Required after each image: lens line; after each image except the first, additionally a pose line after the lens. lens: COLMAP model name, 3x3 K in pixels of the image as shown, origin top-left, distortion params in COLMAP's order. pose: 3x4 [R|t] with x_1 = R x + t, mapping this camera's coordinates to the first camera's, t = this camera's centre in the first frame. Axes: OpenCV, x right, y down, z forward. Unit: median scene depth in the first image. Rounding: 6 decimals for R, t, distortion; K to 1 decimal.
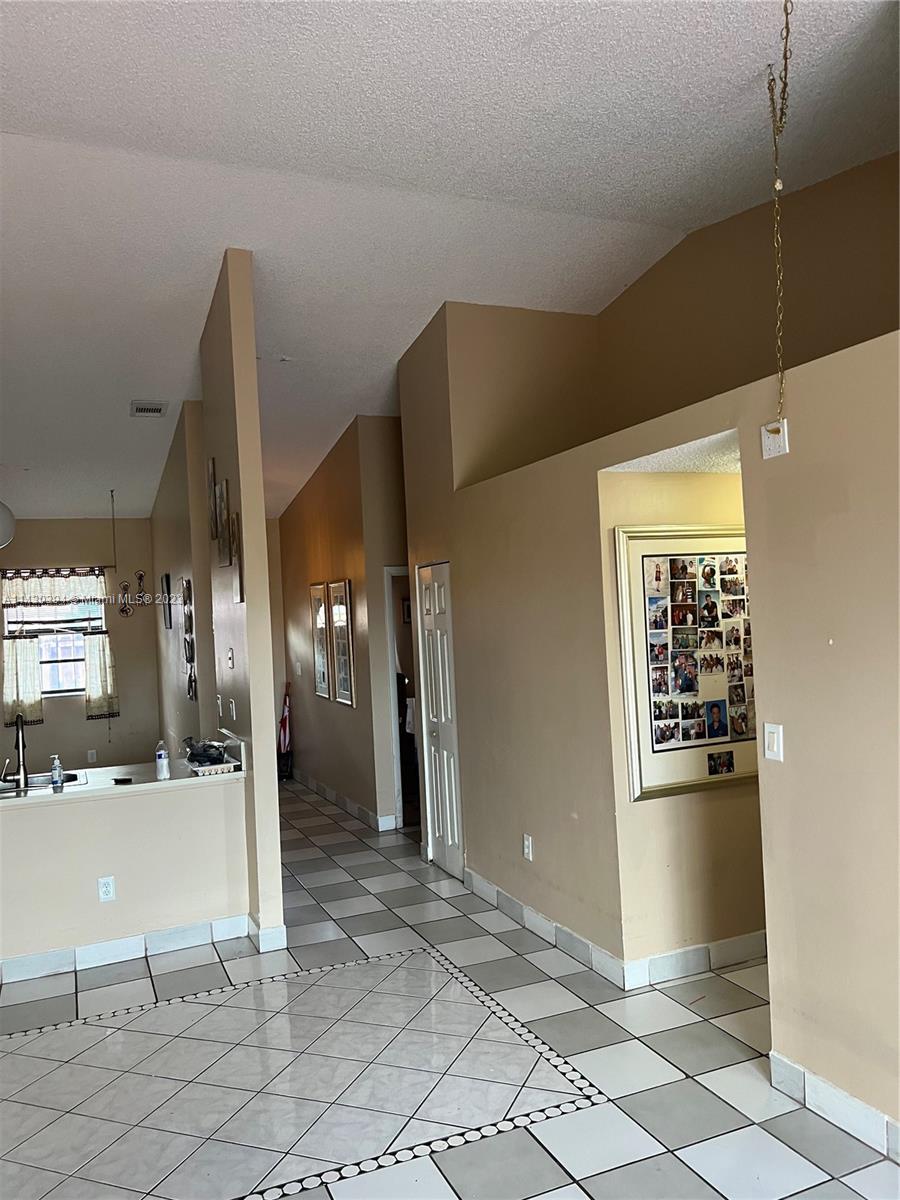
lens RADIAL K [[917.8, 0, 456.0], [0, 917.8, 590.9], [0, 0, 1]] dist [0.035608, -0.053866]
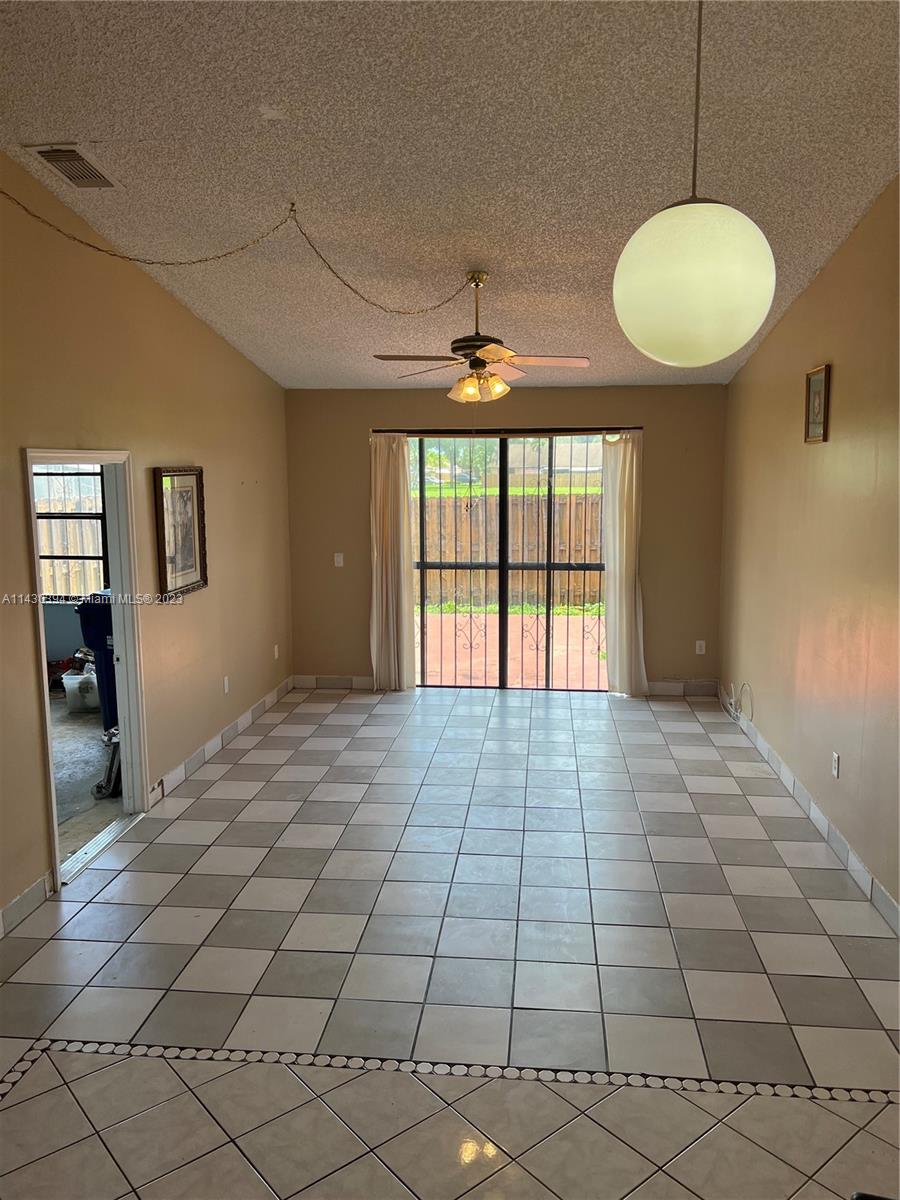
lens RADIAL K [[917.8, 0, 455.5], [0, 917.8, 594.1], [0, 0, 1]] dist [0.035608, -0.053866]
pose [[-0.877172, -0.008092, 0.480107, -0.745531], [0.038404, 0.995473, 0.086944, -0.019842], [-0.478637, 0.094703, -0.872890, 1.647809]]
